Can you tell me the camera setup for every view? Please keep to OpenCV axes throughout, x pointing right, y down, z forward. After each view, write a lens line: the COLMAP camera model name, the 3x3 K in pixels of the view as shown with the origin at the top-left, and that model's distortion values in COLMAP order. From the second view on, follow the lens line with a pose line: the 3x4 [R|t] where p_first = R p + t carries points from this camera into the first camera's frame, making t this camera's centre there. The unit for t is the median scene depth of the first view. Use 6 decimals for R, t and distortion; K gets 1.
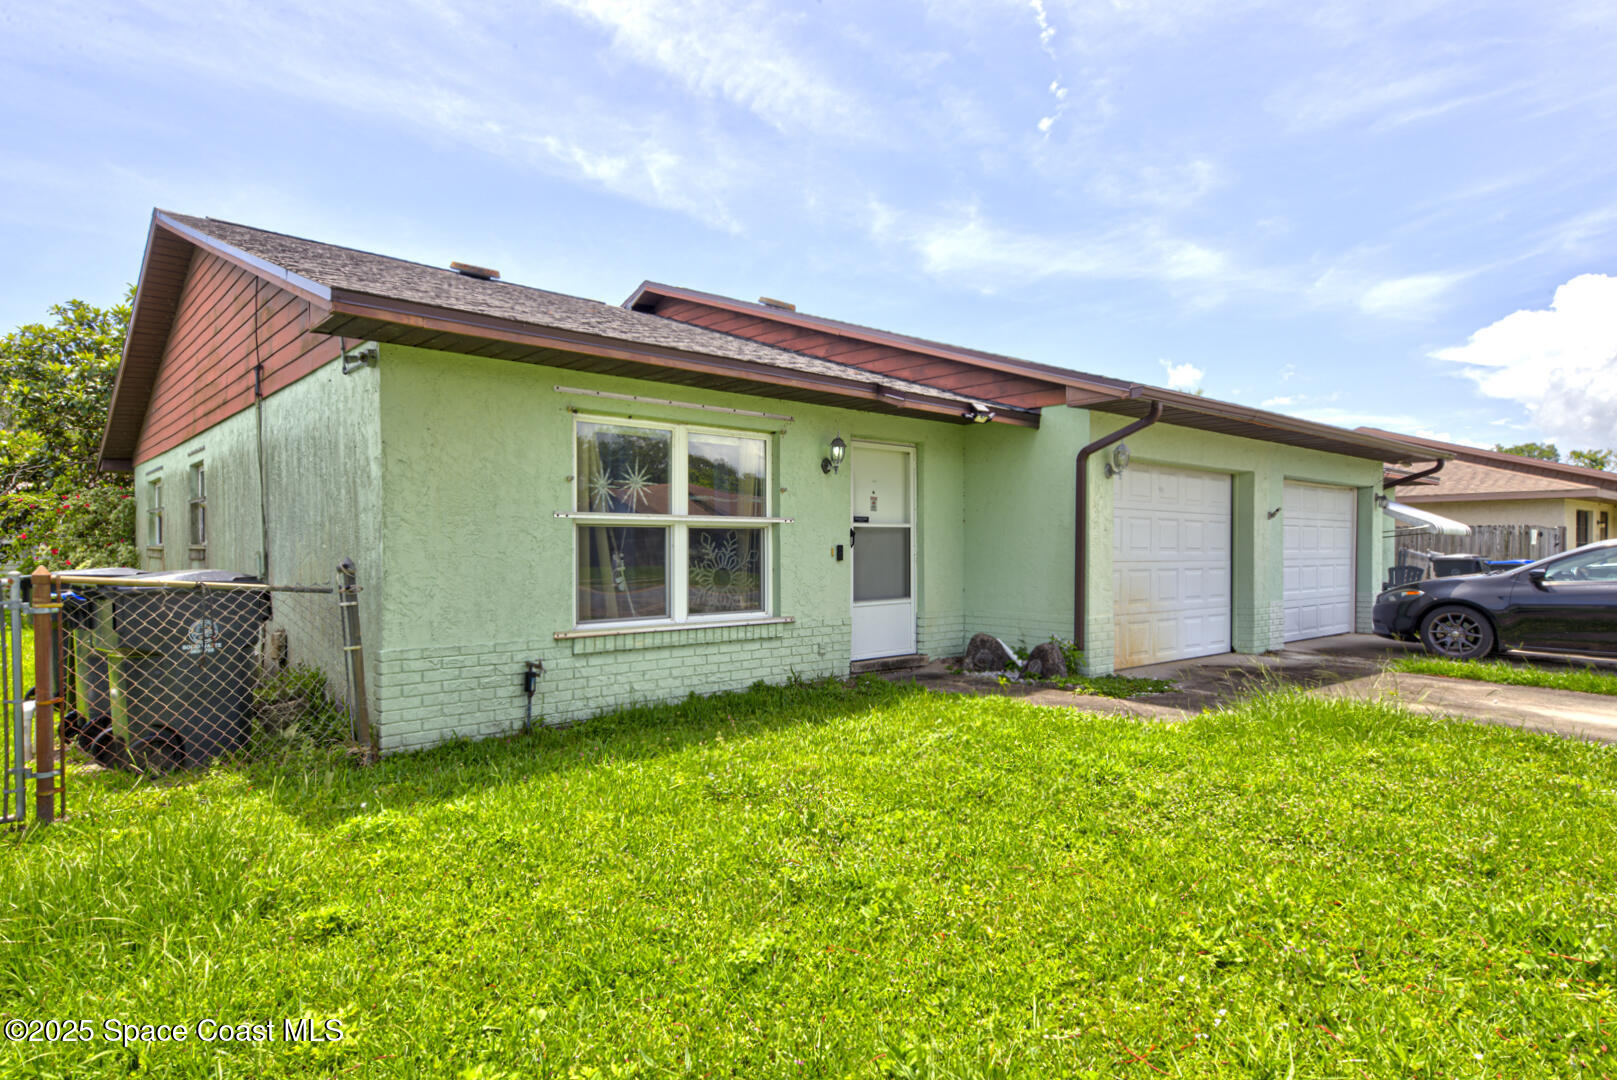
lens RADIAL K [[894.5, 0, 795.6], [0, 894.5, 544.2], [0, 0, 1]] dist [0.054575, 0.003087]
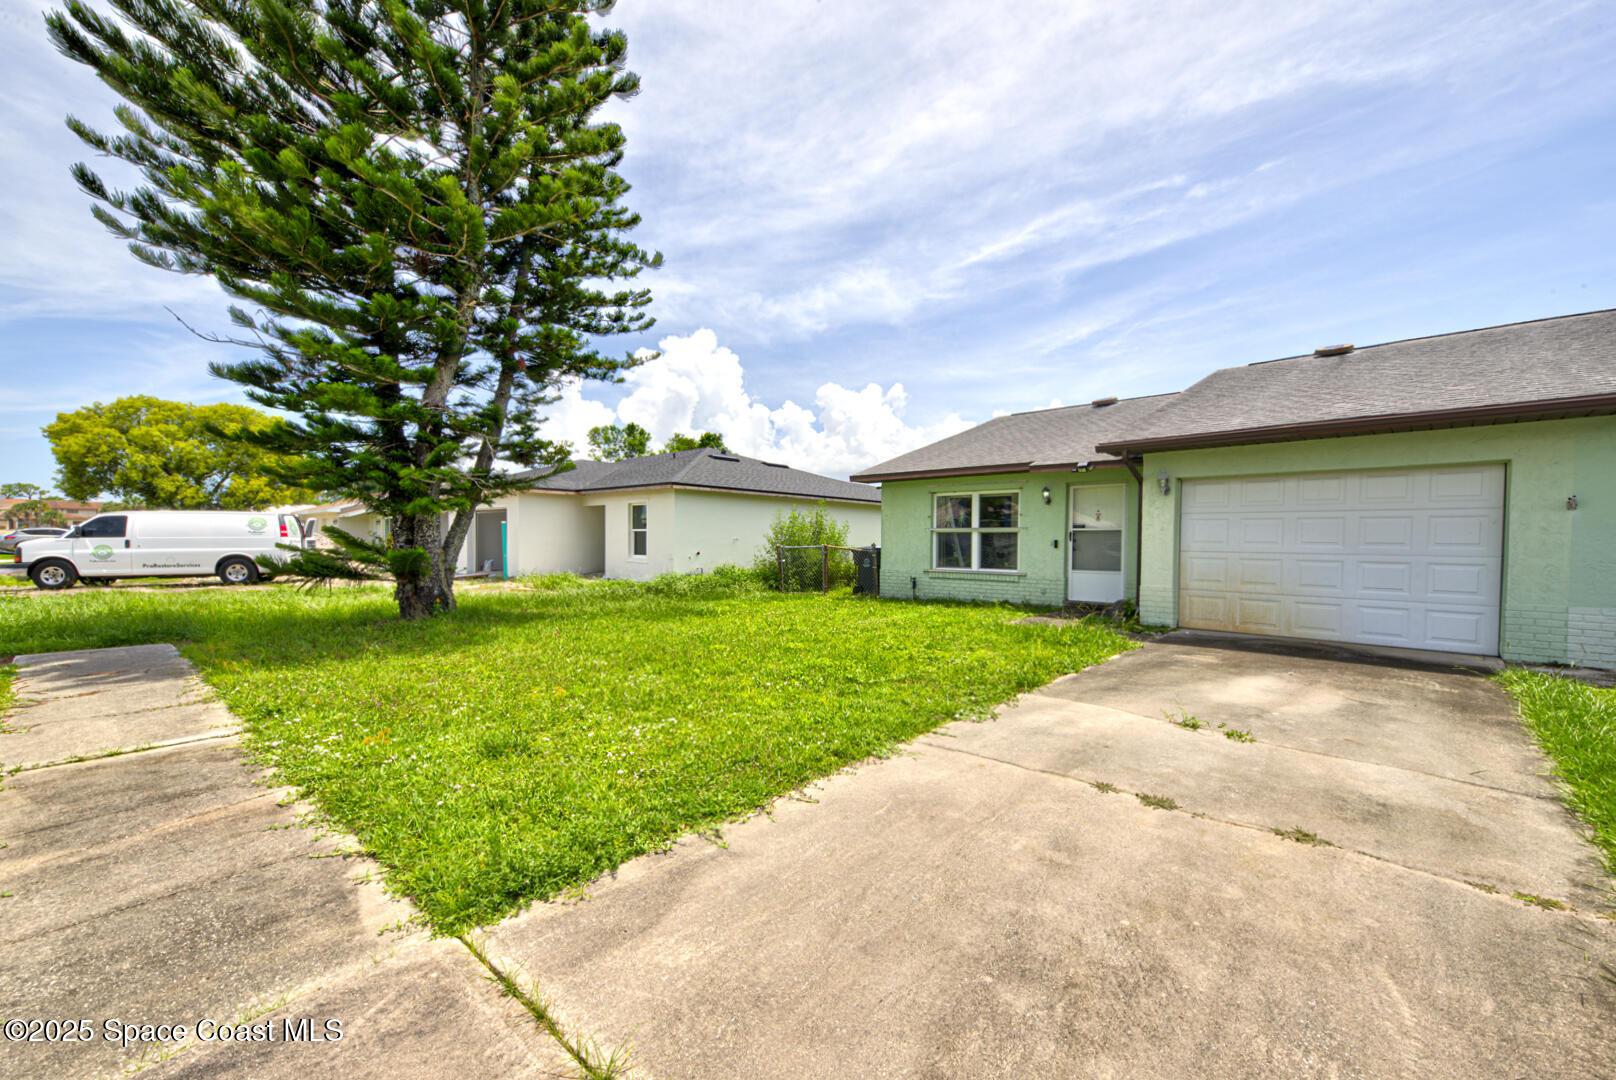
lens RADIAL K [[635.3, 0, 799.5], [0, 635.3, 548.8], [0, 0, 1]] dist [0.011670, 0.000236]
pose [[0.100541, 0.013061, -0.994847, 1.467488], [-0.002605, 0.999914, 0.012864, 0.004300], [0.994930, 0.001298, 0.100566, 0.310491]]
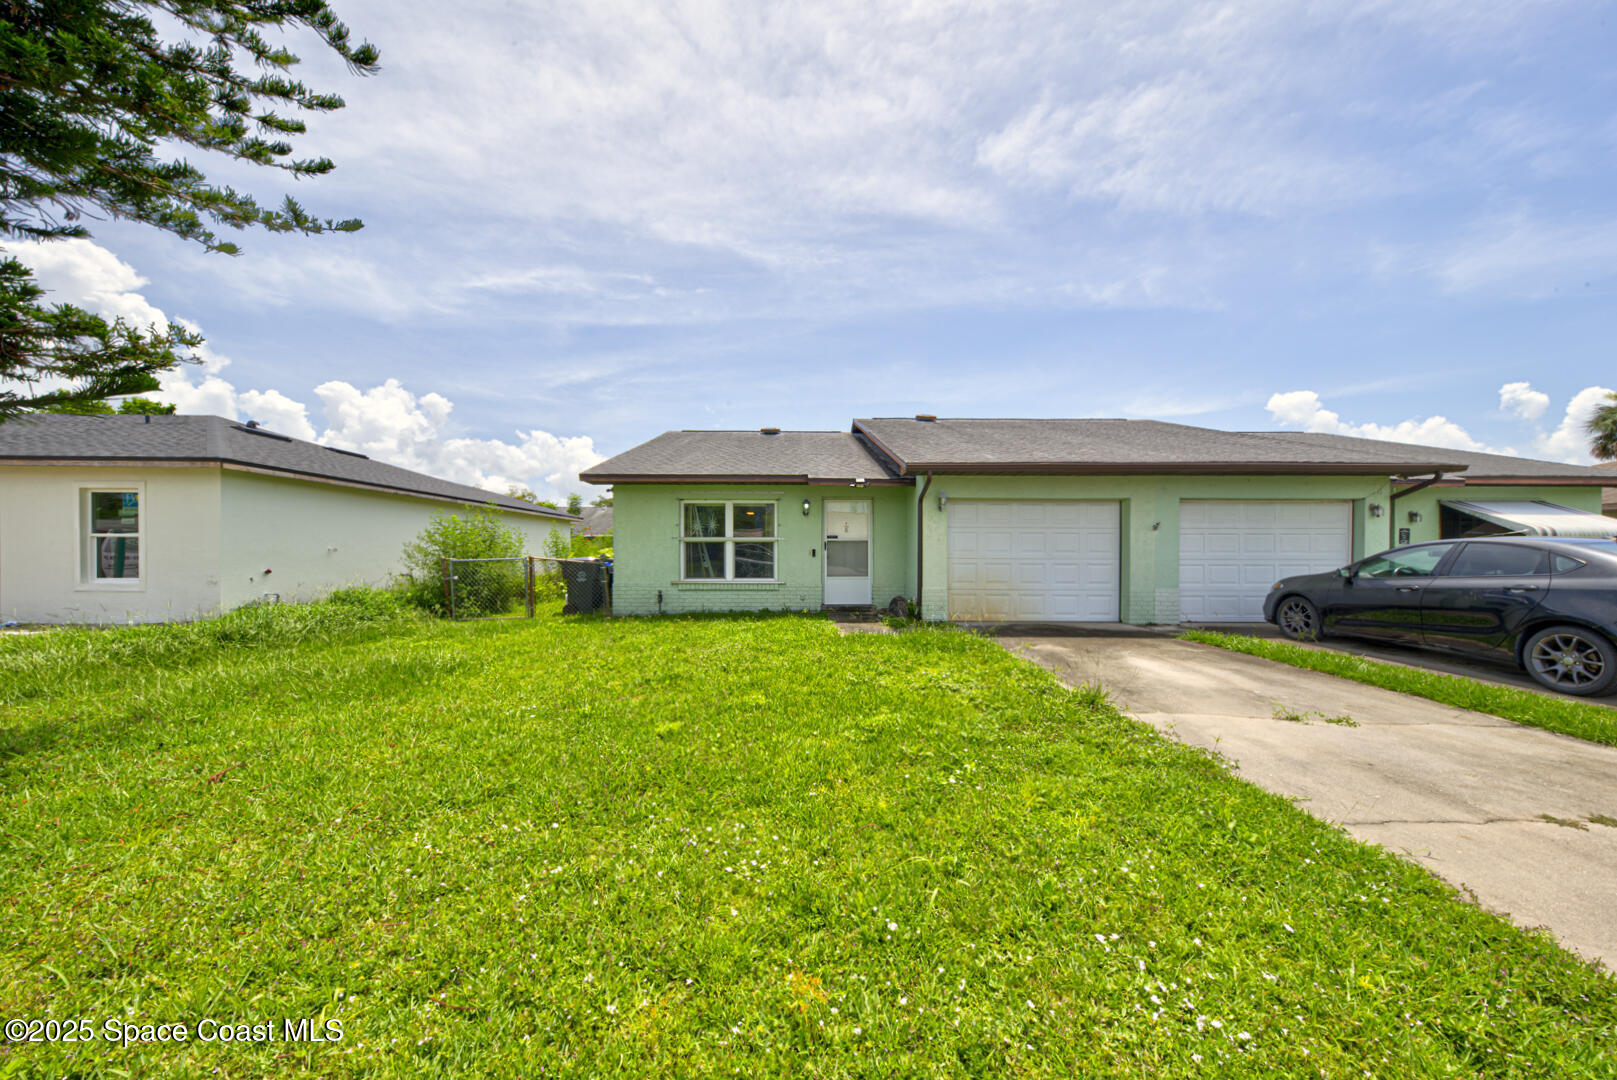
lens RADIAL K [[547.9, 0, 802.5], [0, 547.9, 546.3], [0, 0, 1]] dist [0.011861, -0.001389]
pose [[0.759144, -0.005034, -0.650903, 0.927525], [0.001901, 0.999983, -0.005517, 0.001223], [0.650920, 0.002951, 0.759141, -0.010362]]
